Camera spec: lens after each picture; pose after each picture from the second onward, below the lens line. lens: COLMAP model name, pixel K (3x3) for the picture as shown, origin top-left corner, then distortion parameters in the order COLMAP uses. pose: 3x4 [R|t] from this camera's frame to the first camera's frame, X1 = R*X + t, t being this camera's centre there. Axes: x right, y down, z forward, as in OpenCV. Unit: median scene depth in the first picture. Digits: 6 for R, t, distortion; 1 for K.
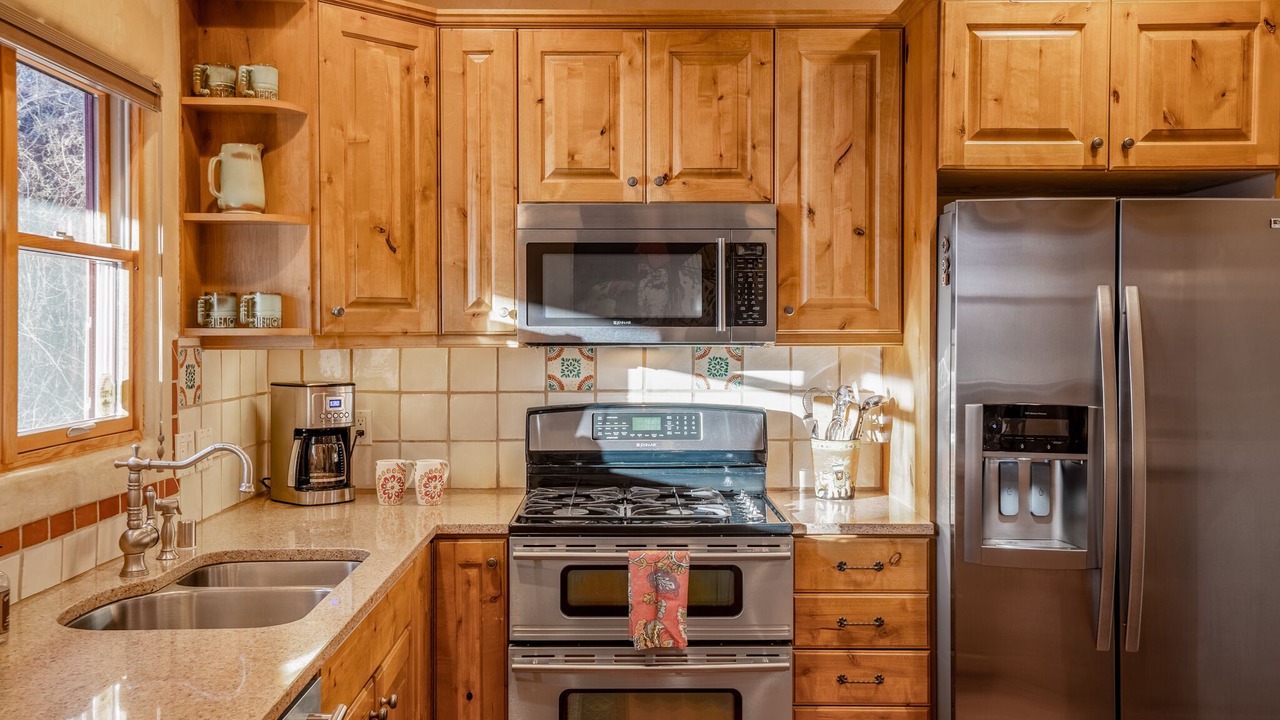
lens RADIAL K [[1240.5, 0, 642.9], [0, 1240.5, 341.0], [0, 0, 1]] dist [0.053207, 0.001552]
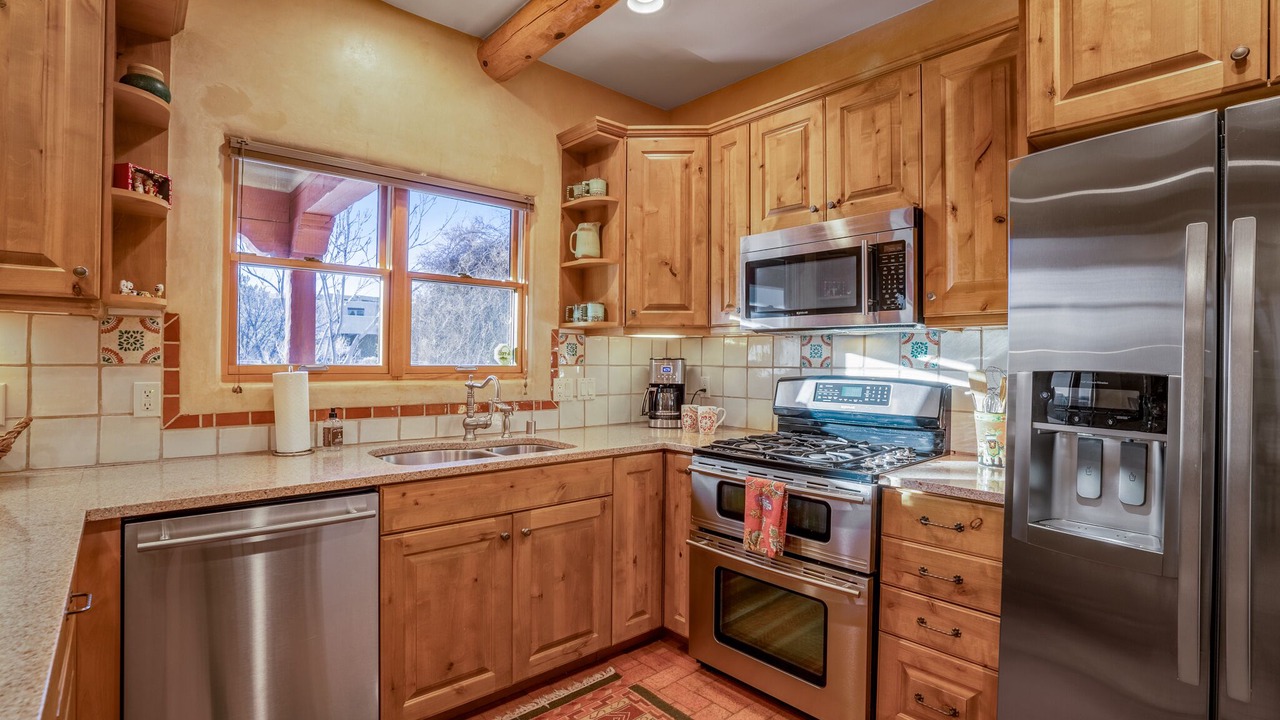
lens RADIAL K [[610.0, 0, 640.0], [0, 610.0, 360.0], [0, 0, 1]] dist [-0.070286, 0.027374]
pose [[0.639683, 0.004807, -0.768624, 0.383702], [-0.020293, 0.999738, -0.010636, 0.047887], [0.768371, 0.022401, 0.639612, 0.443700]]
